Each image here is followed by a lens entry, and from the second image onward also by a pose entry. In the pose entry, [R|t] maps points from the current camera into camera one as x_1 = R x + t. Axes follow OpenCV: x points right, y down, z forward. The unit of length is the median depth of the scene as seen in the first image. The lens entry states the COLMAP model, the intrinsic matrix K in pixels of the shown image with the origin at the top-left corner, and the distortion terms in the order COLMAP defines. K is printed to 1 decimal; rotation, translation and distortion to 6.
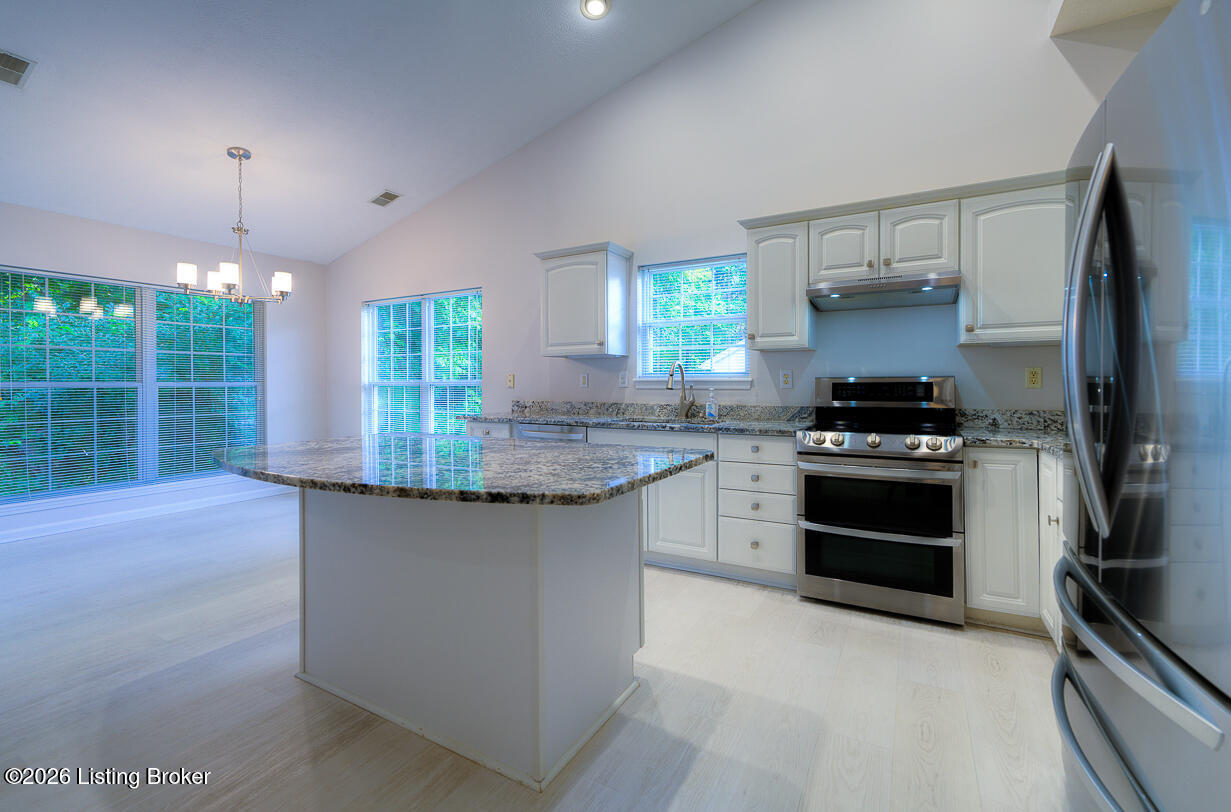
lens RADIAL K [[501.1, 0, 638.9], [0, 501.1, 383.8], [0, 0, 1]] dist [0.000241, 0.000080]
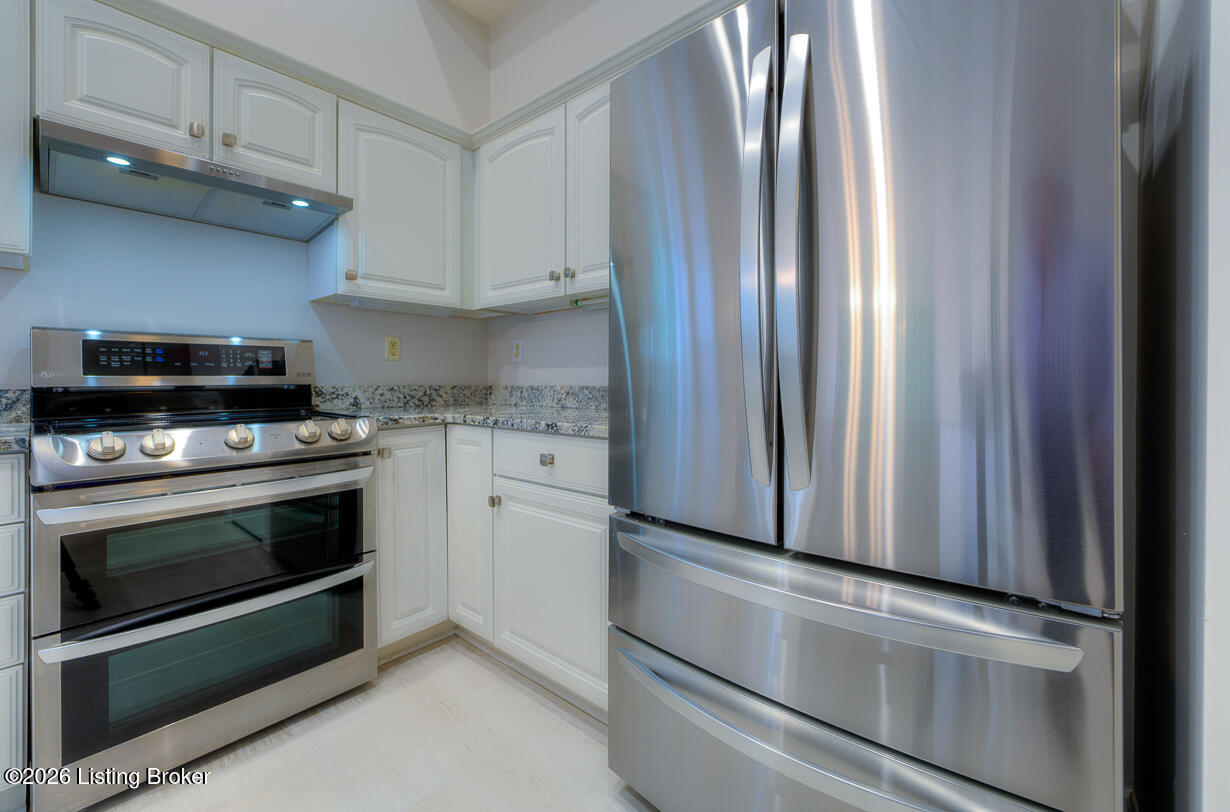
lens RADIAL K [[510.1, 0, 628.6], [0, 510.1, 377.9], [0, 0, 1]] dist [0.000107, 0.000013]
pose [[0.212653, 0.006052, 0.977109, 0.003753], [0.000620, 0.999980, -0.006329, 0.041482], [-0.977128, 0.001951, 0.212645, 0.373293]]
